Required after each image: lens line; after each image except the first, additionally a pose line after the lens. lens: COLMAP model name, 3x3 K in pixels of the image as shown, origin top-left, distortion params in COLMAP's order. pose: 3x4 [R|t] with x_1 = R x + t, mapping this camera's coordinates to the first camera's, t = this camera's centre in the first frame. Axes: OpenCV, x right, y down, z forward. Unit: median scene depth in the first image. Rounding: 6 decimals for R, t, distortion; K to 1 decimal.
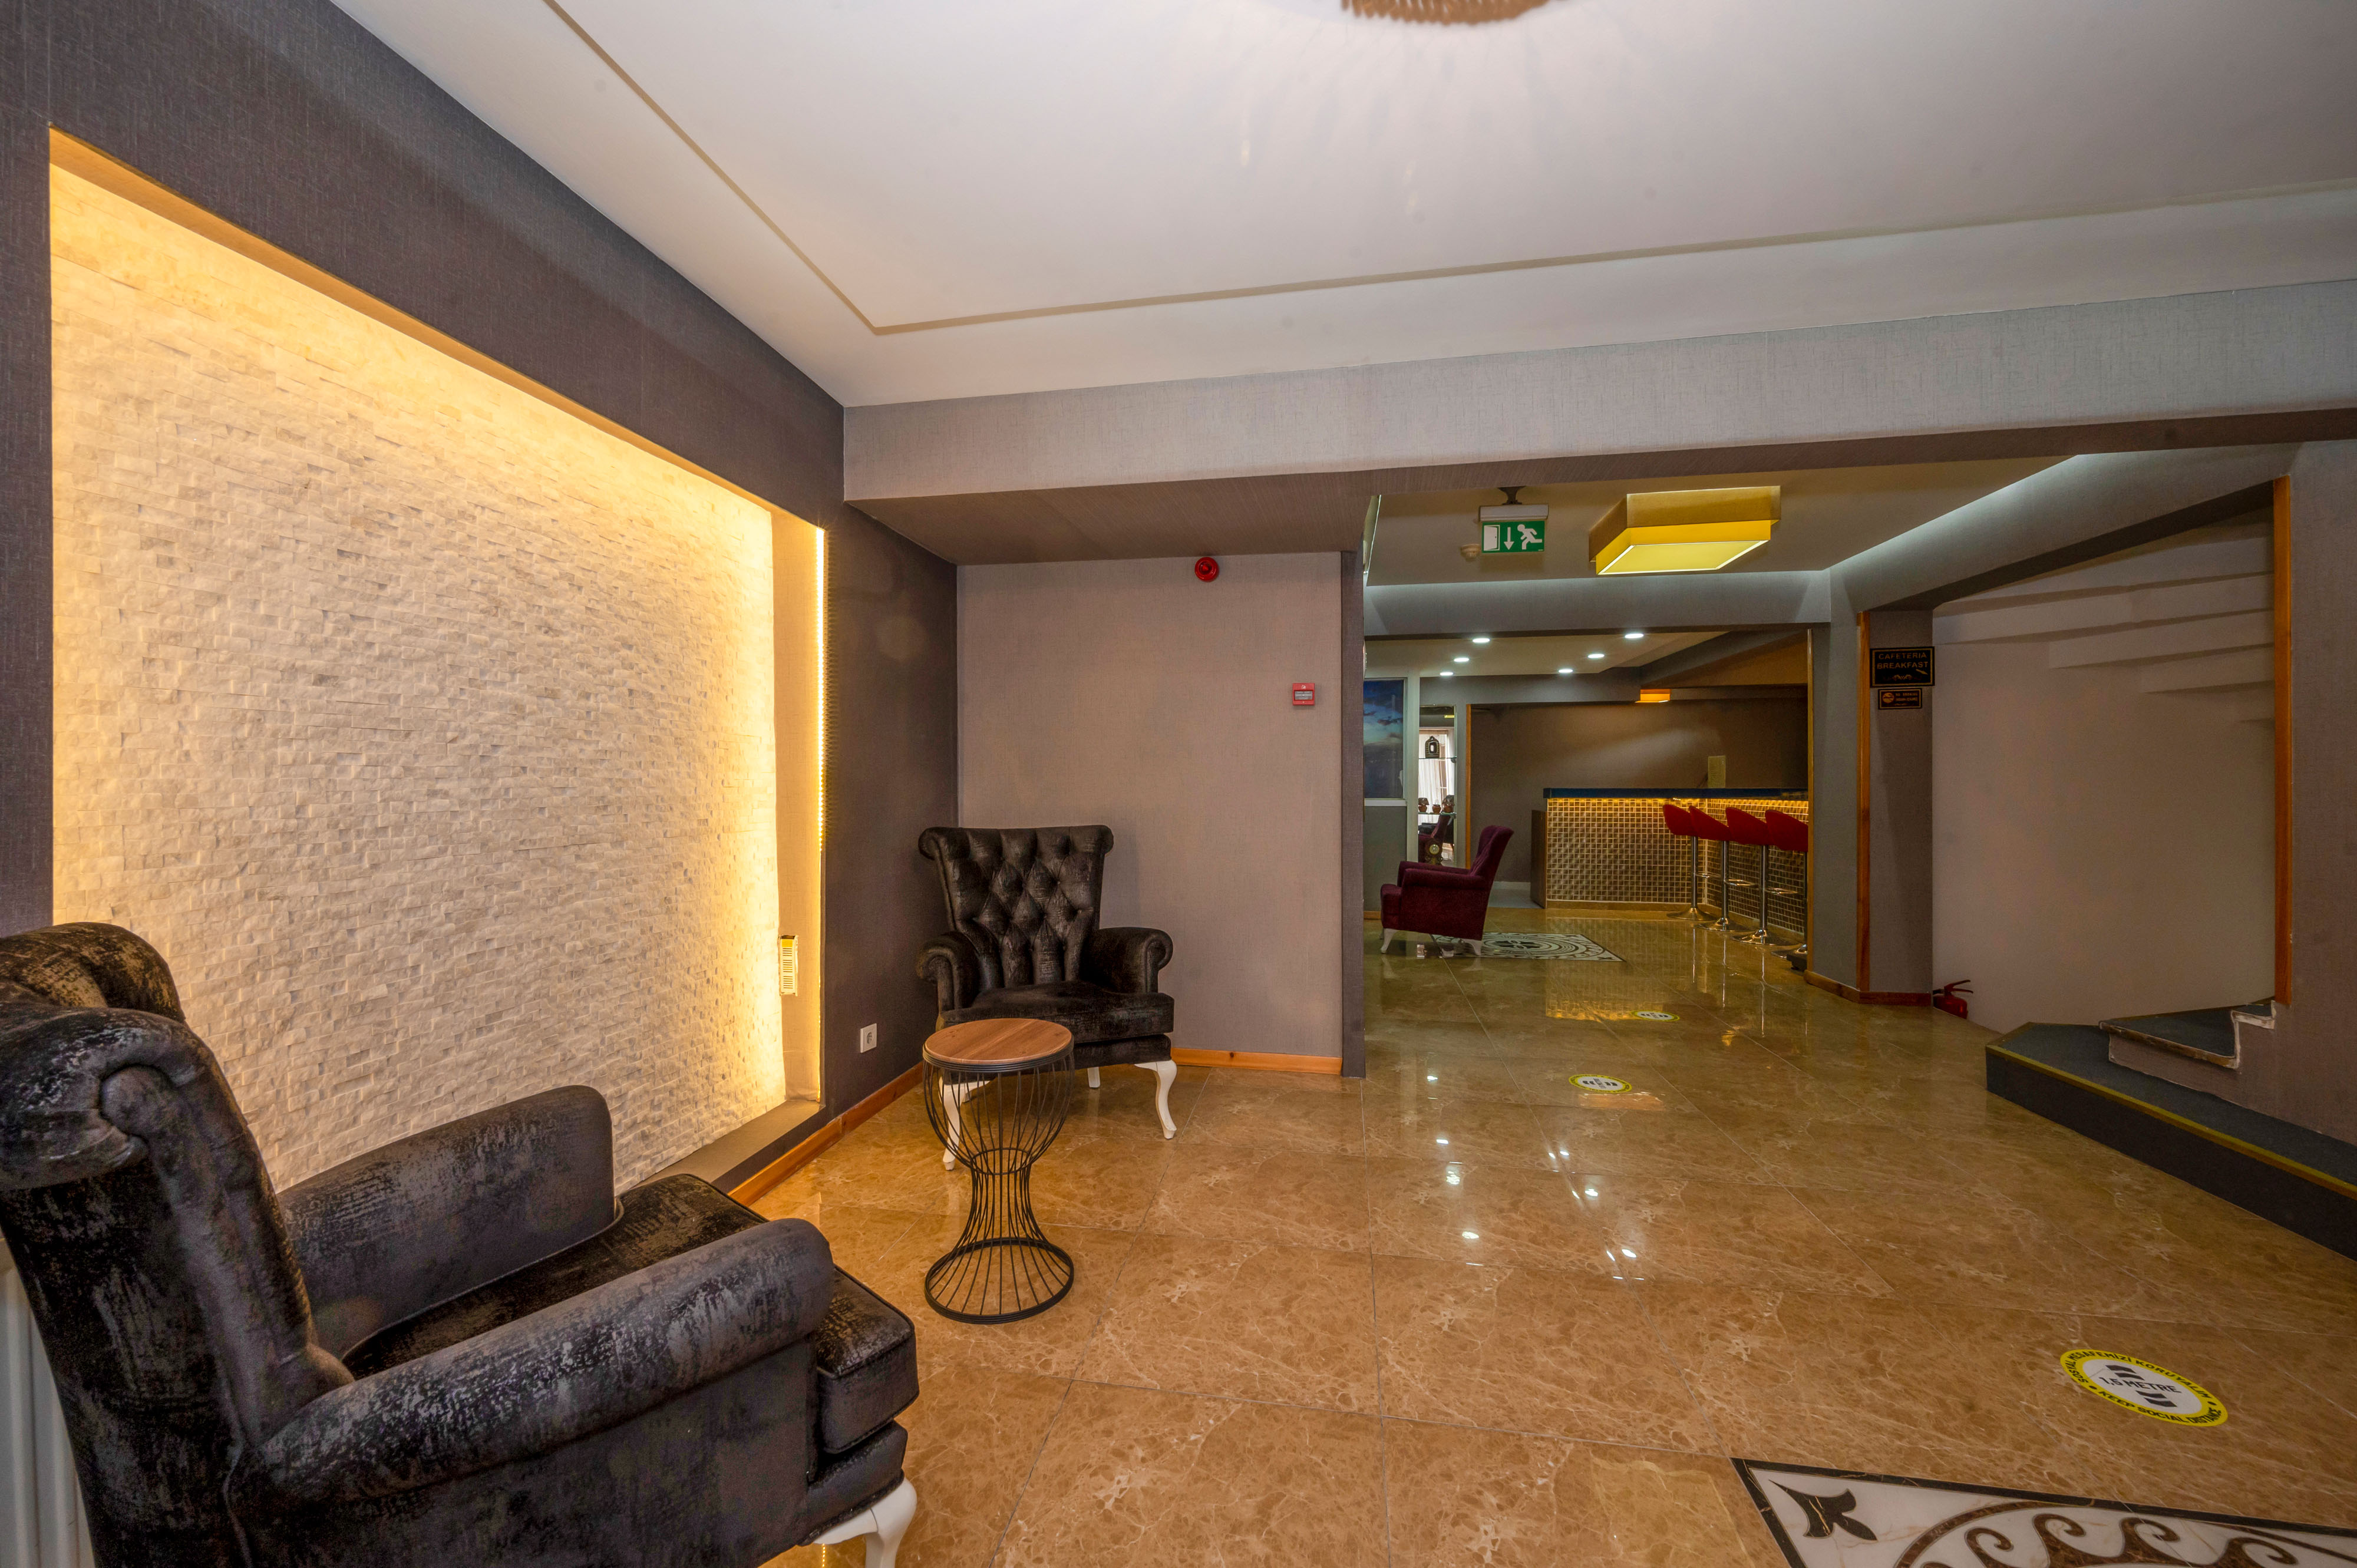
lens RADIAL K [[923.6, 0, 1185.8], [0, 923.6, 794.1], [0, 0, 1]] dist [-0.000017, -0.000764]
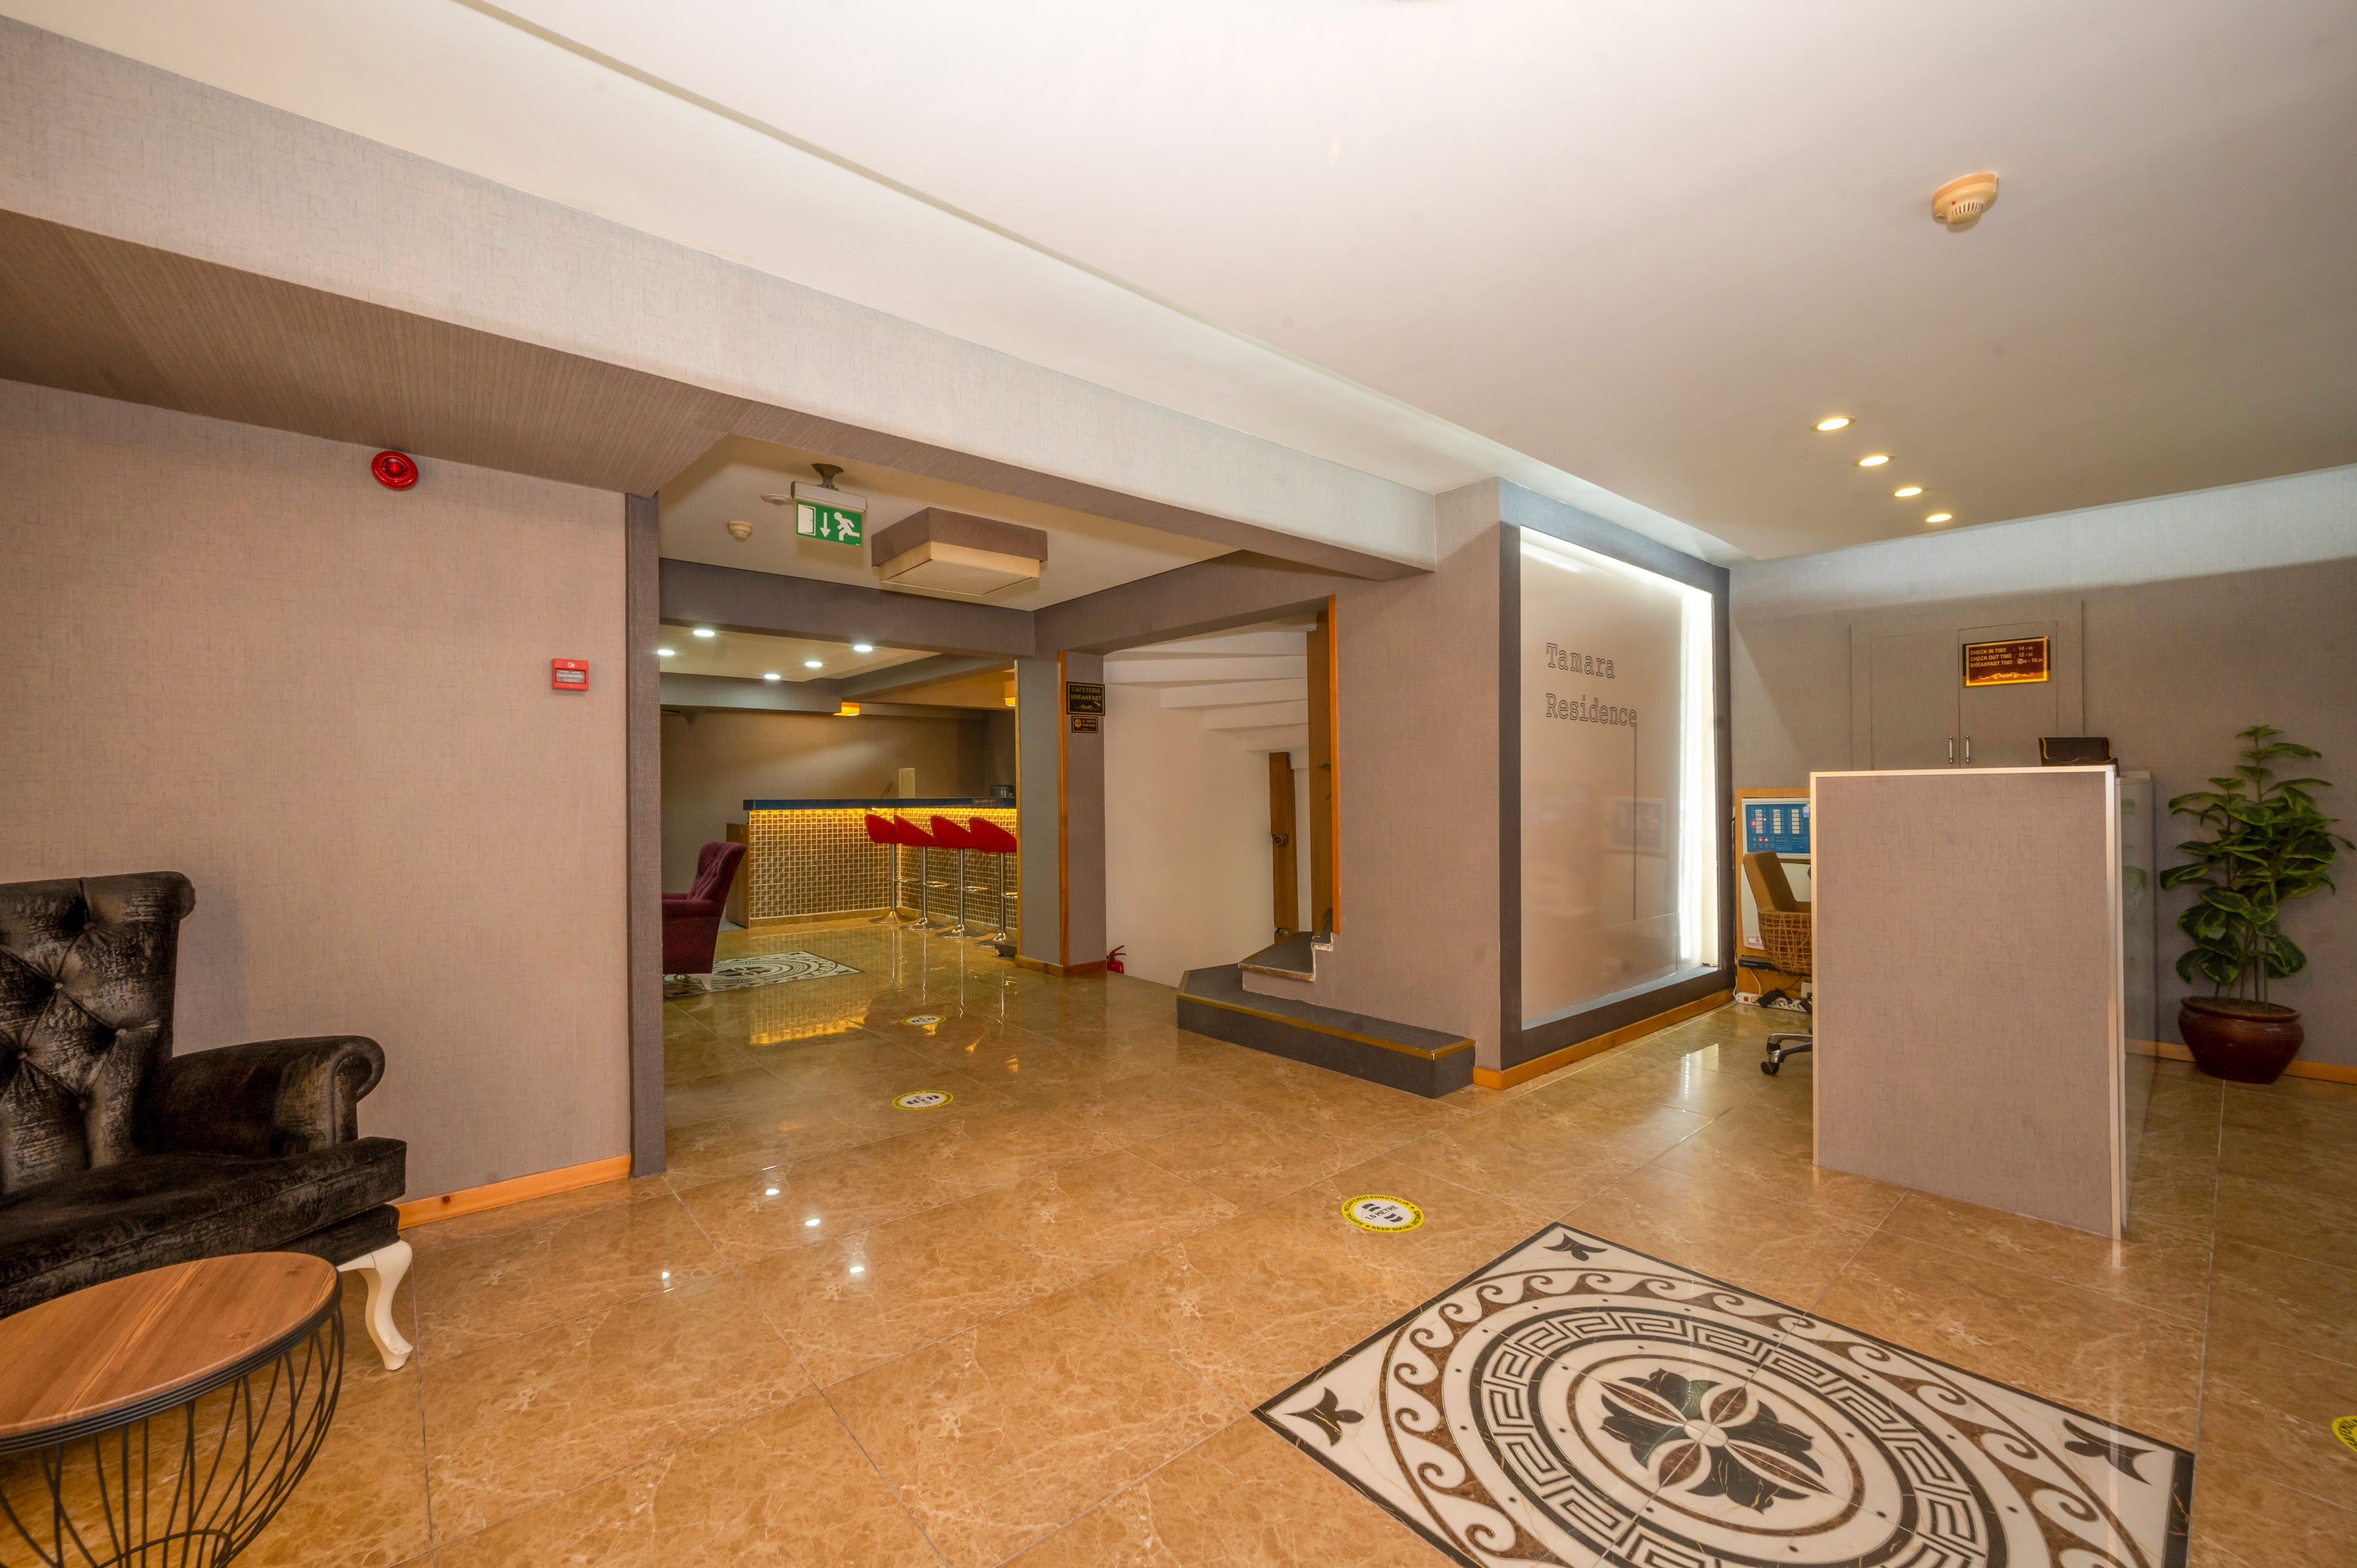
lens RADIAL K [[923.6, 0, 1181.5], [0, 923.6, 791.8], [0, 0, 1]] dist [-0.000017, -0.000764]
pose [[0.633718, -0.002014, 0.773561, -0.101315], [0.013112, 0.999881, -0.008138, -0.001730], [-0.773453, 0.015300, 0.633669, 0.120717]]
